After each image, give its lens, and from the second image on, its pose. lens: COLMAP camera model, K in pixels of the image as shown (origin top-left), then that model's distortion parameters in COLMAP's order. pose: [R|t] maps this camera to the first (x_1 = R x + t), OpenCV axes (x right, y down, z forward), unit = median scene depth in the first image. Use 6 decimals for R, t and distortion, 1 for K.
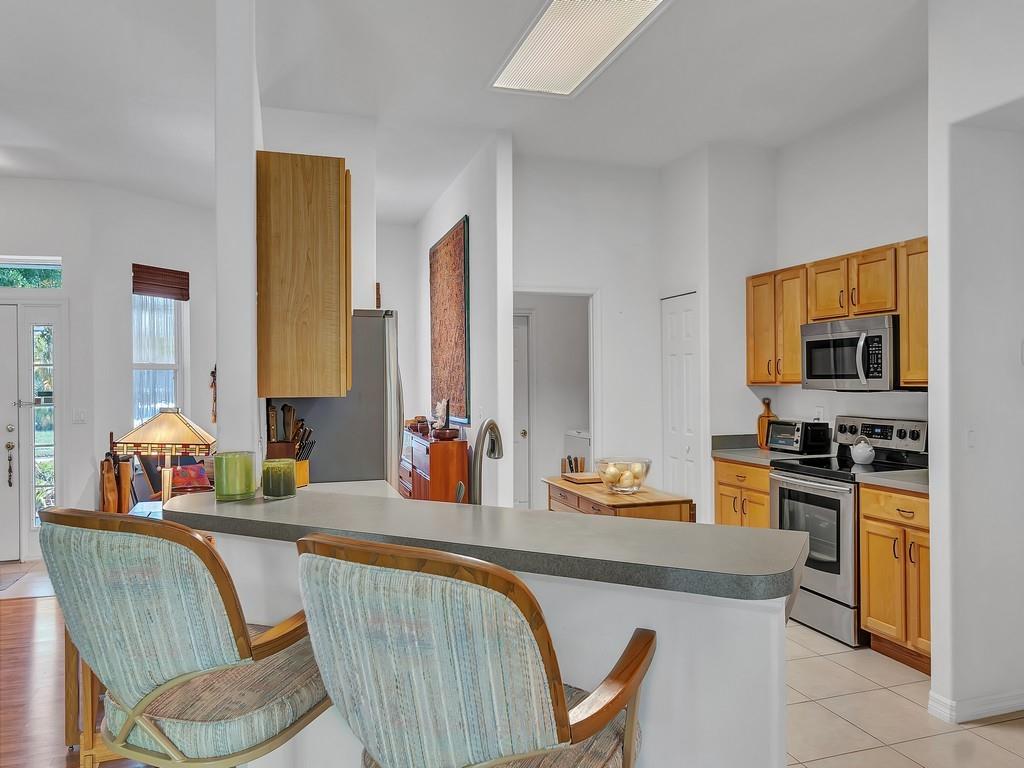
lens RADIAL K [[709.3, 0, 512.0], [0, 709.3, 384.0], [0, 0, 1]] dist [0.002157, -0.000658]
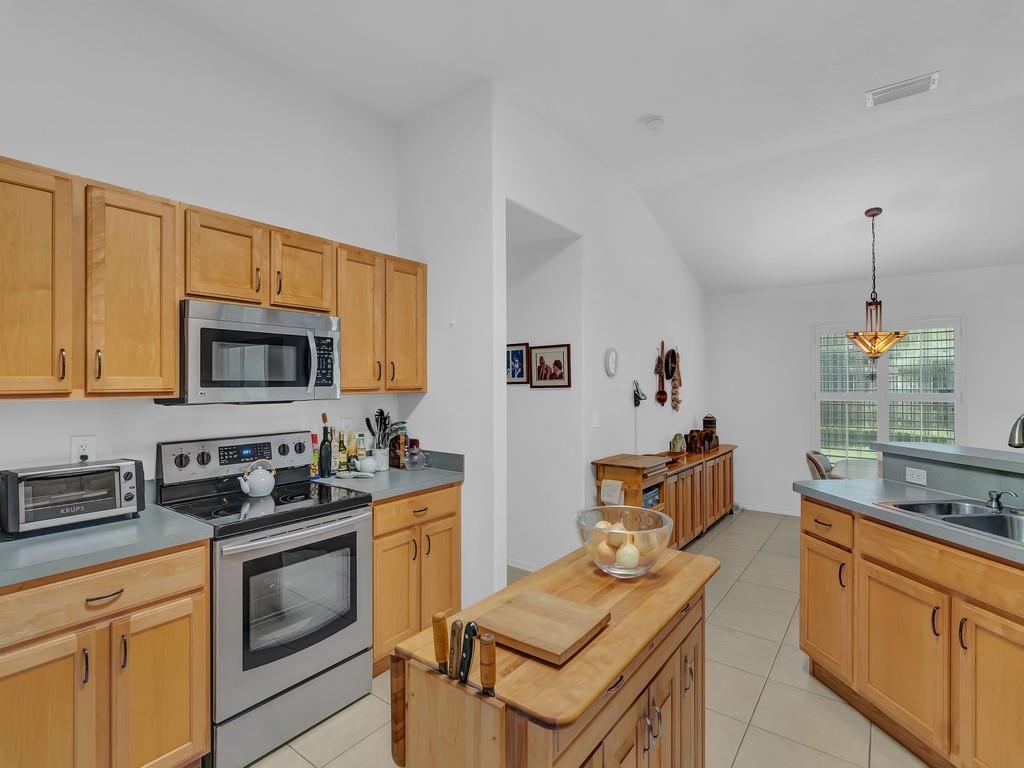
lens RADIAL K [[514.2, 0, 507.7], [0, 514.2, 382.0], [0, 0, 1]] dist [0.005322, 0.000719]
pose [[-0.583066, 0.013228, 0.812317, -0.127901], [0.011444, 0.999902, -0.008068, -0.004961], [-0.812344, 0.004592, -0.583160, 1.126547]]
